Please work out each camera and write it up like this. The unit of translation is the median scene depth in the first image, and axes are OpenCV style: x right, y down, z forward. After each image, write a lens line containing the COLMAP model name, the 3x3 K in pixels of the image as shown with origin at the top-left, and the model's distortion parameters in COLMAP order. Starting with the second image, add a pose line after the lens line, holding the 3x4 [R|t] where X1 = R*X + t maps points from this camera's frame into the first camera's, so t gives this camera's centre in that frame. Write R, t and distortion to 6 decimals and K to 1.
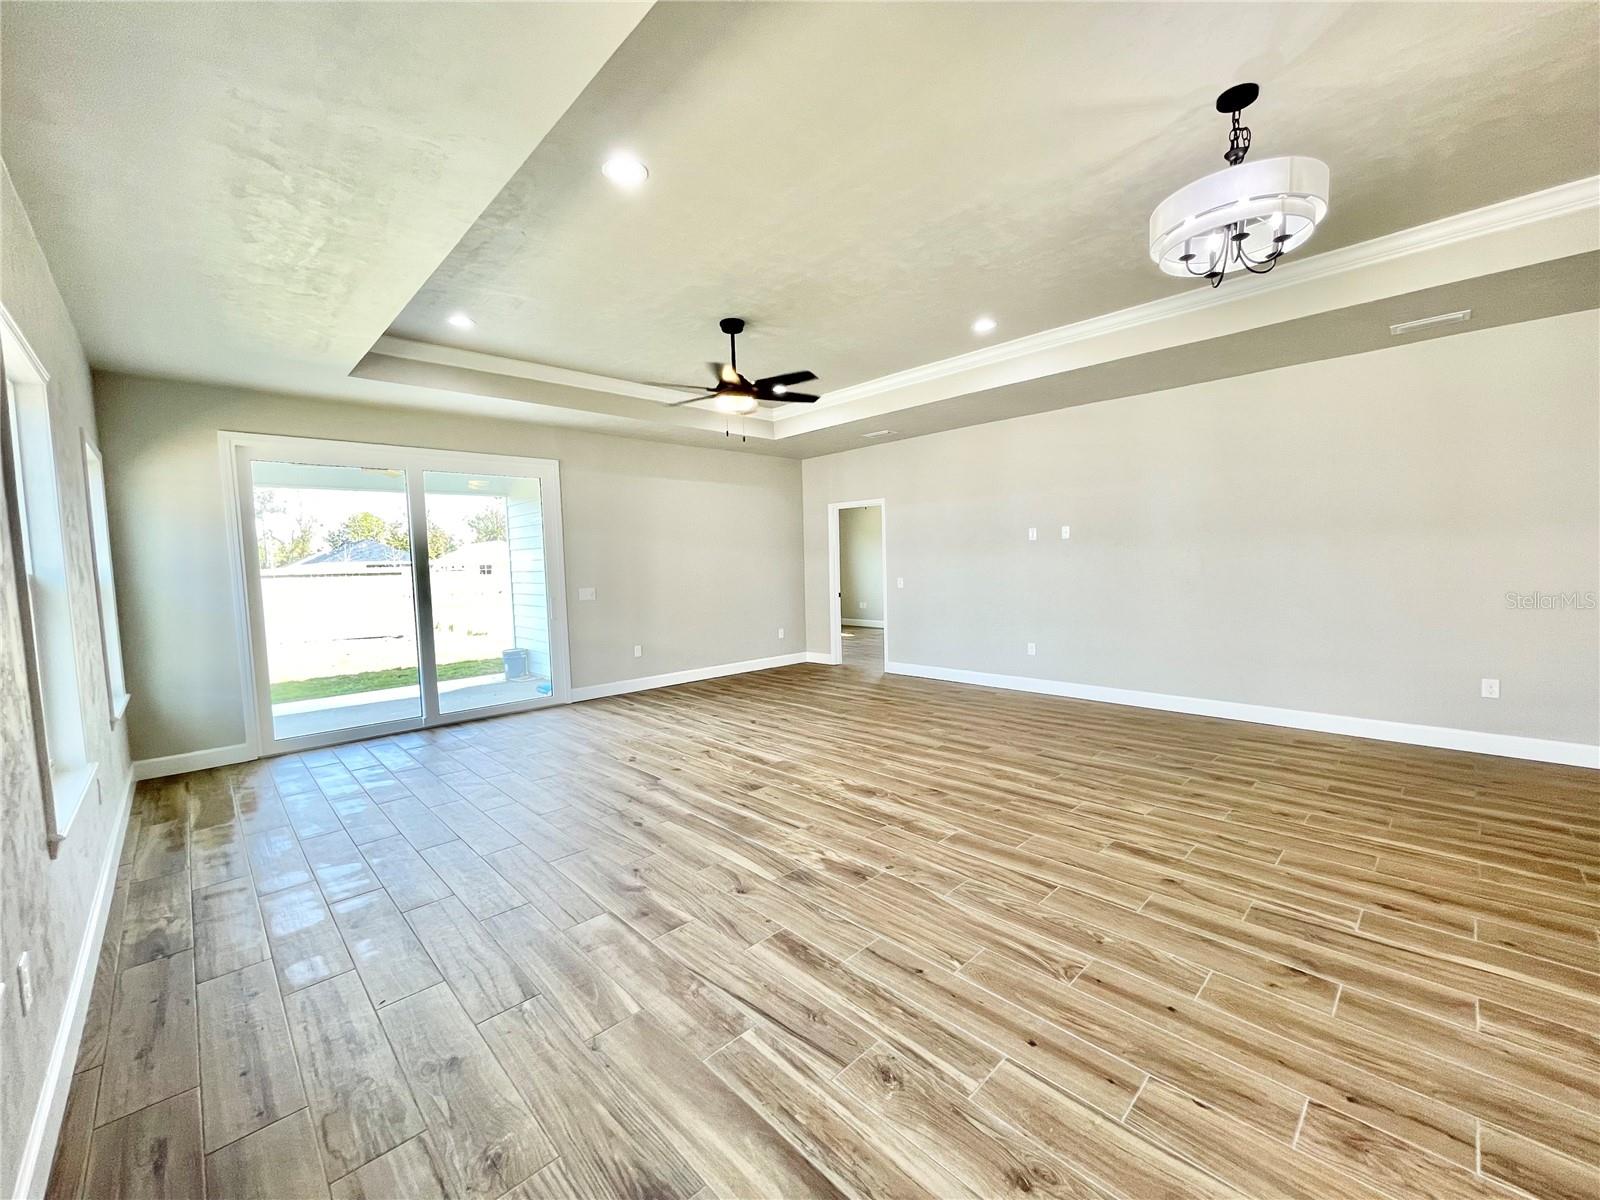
lens RADIAL K [[645.7, 0, 795.6], [0, 645.7, 608.1], [0, 0, 1]] dist [-0.002382, 0.000584]
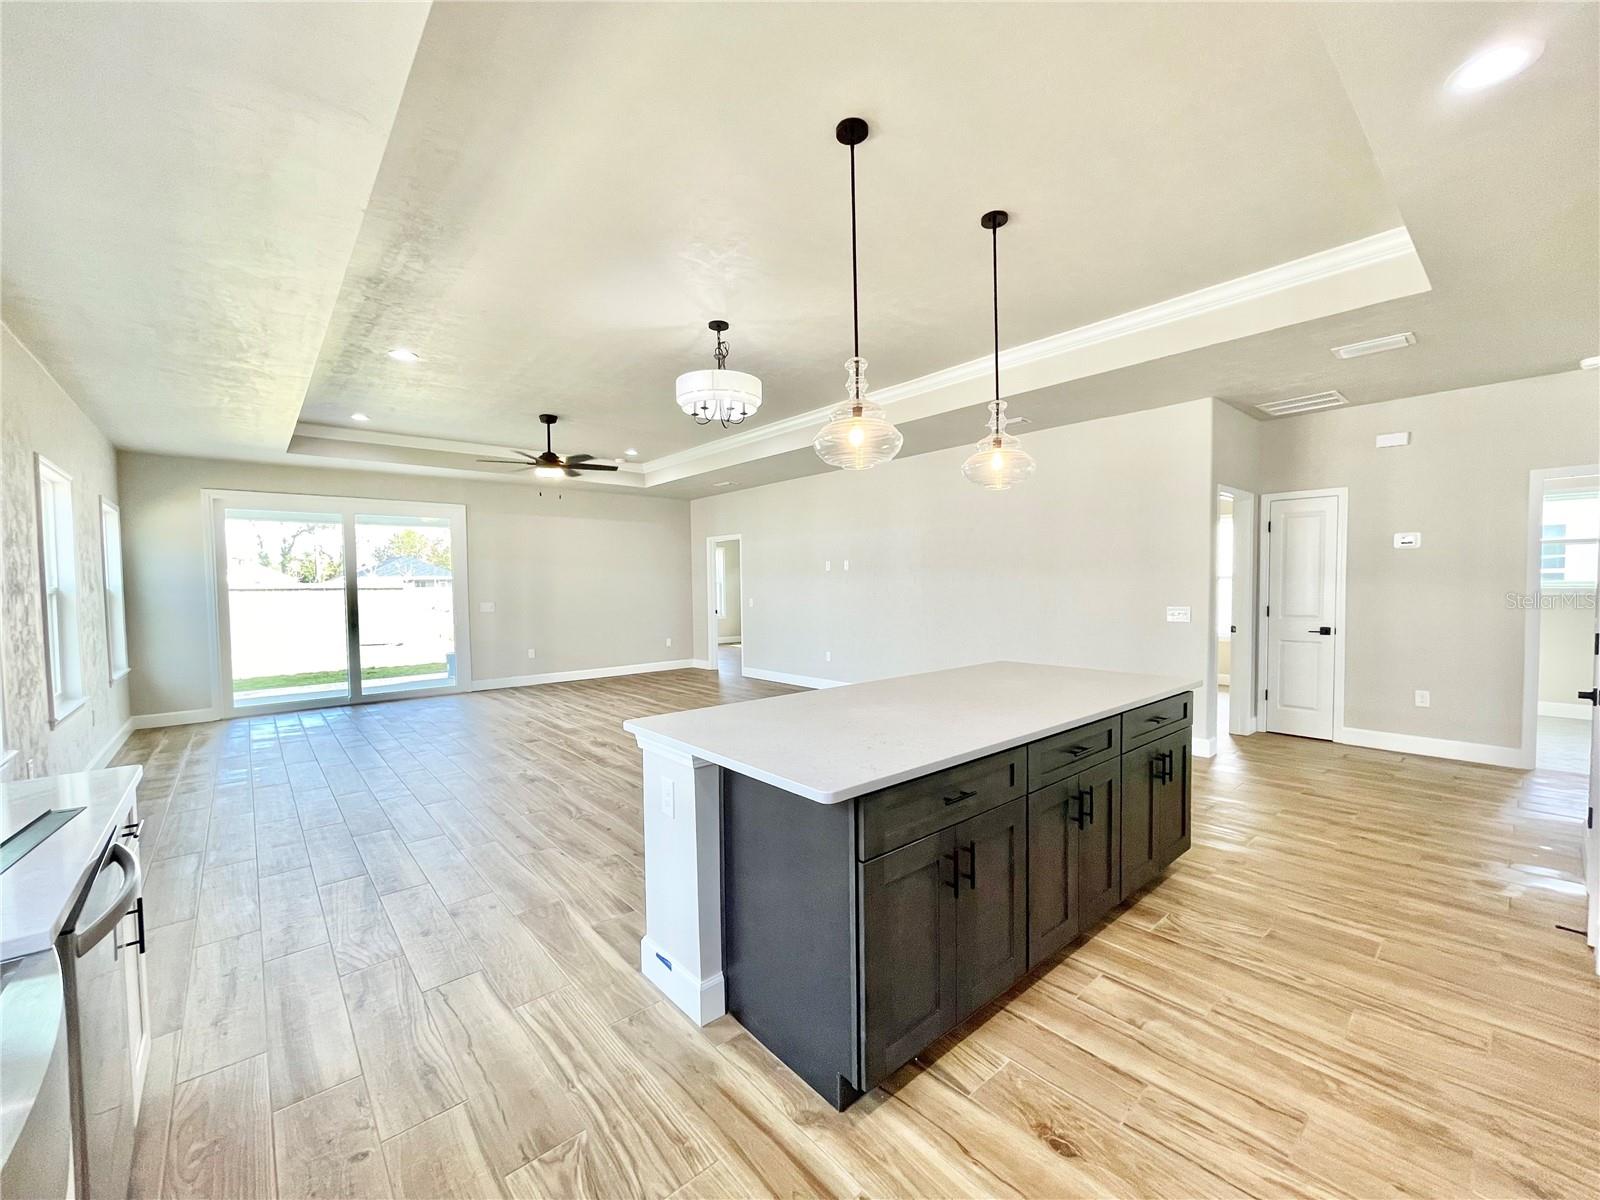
lens RADIAL K [[645.7, 0, 795.6], [0, 645.7, 608.1], [0, 0, 1]] dist [-0.002382, 0.000584]
pose [[0.998564, 0.017175, -0.050751, 0.535434], [-0.018788, 0.999328, -0.031478, 0.013360], [0.050177, 0.032387, 0.998215, -0.382888]]
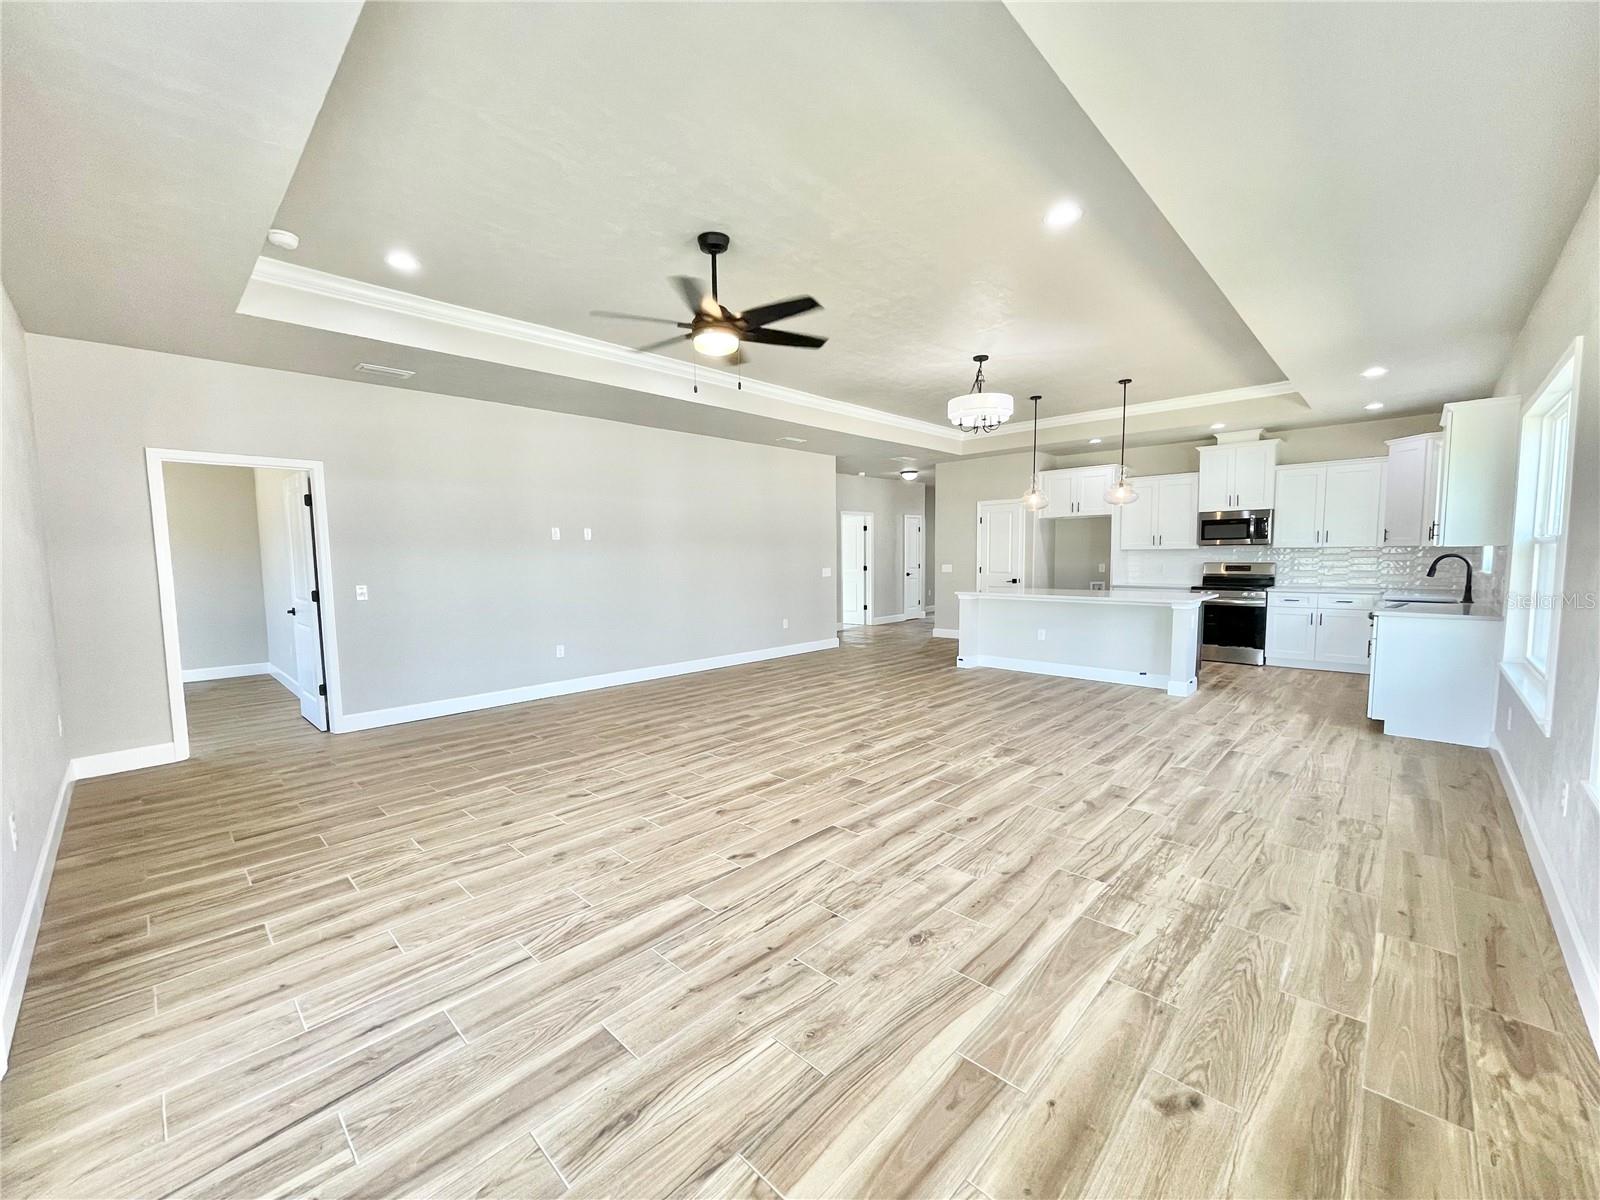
lens RADIAL K [[645.7, 0, 795.6], [0, 645.7, 608.1], [0, 0, 1]] dist [-0.002382, 0.000584]
pose [[-0.042087, -0.059838, 0.997320, -0.913547], [0.086805, 0.994211, 0.063315, -0.046811], [-0.995336, 0.089237, -0.036649, 0.990943]]
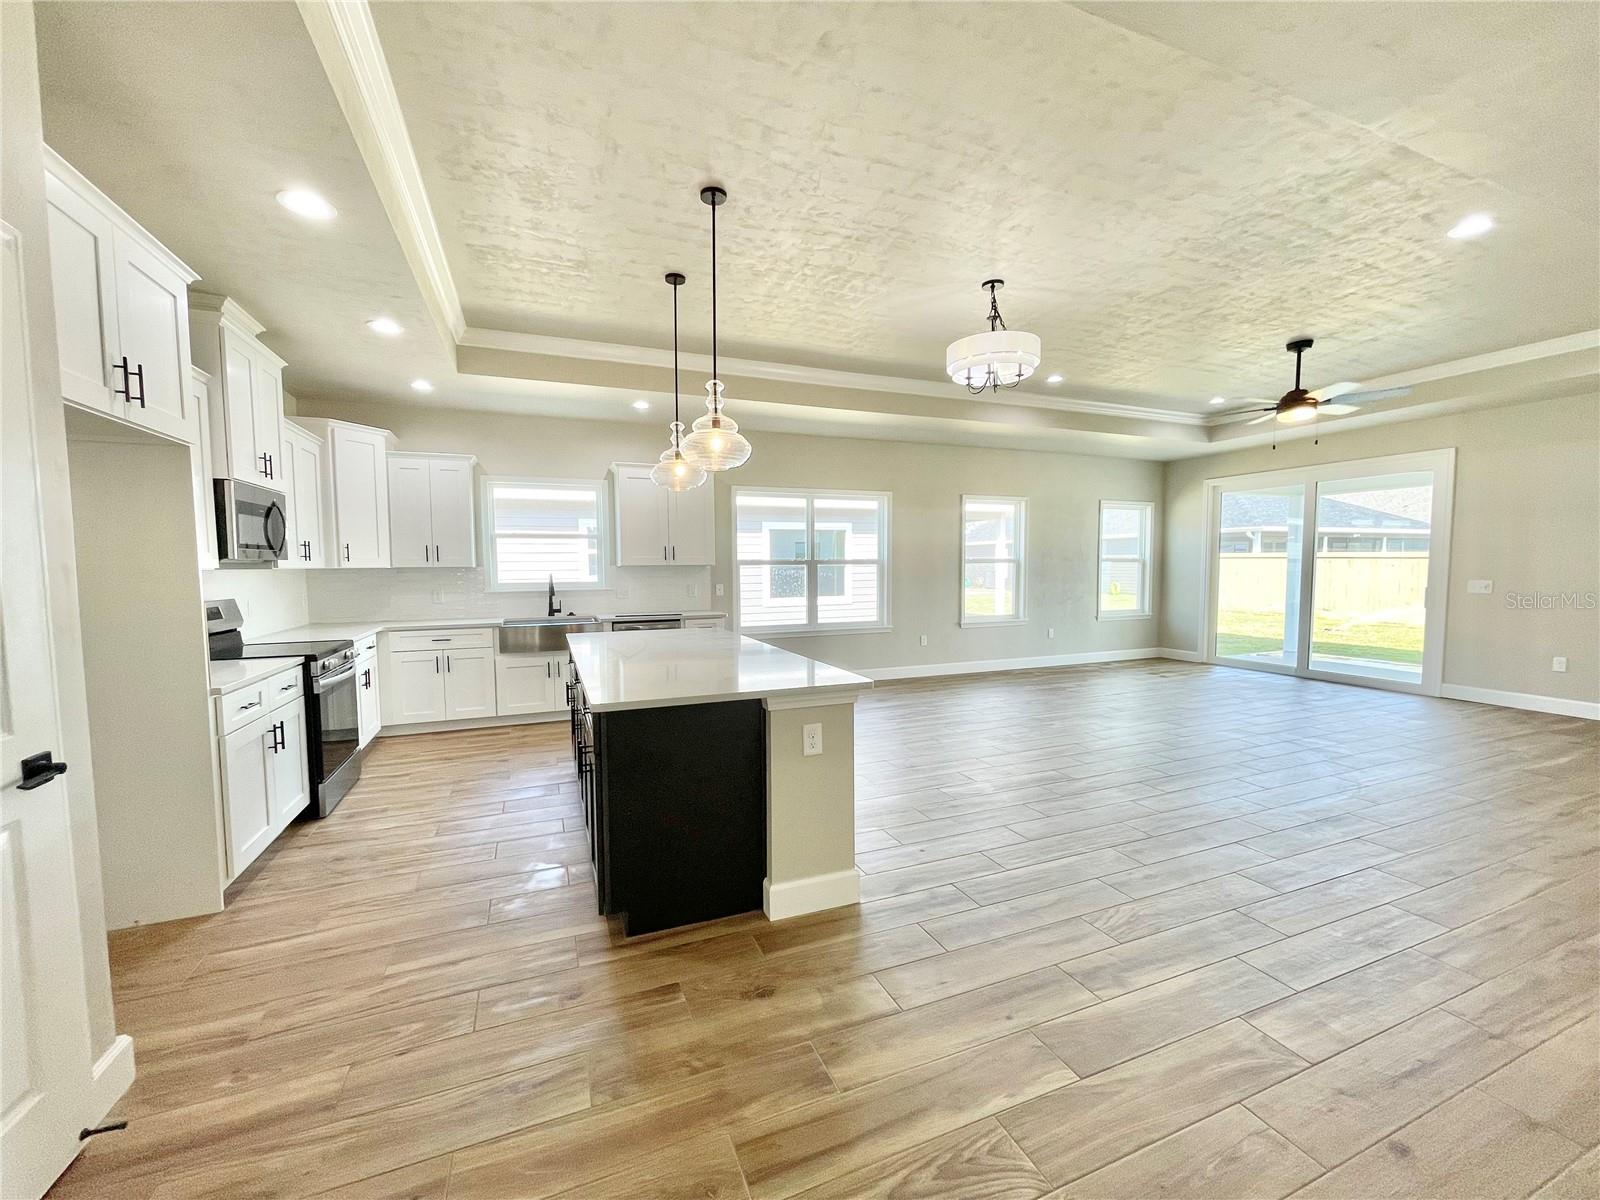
lens RADIAL K [[645.7, 0, 795.6], [0, 645.7, 608.1], [0, 0, 1]] dist [-0.002382, 0.000584]
pose [[-0.368058, 0.091462, -0.925294, 1.331125], [-0.052782, 0.991490, 0.119000, -0.073743], [0.928304, 0.092638, -0.360098, 0.647737]]
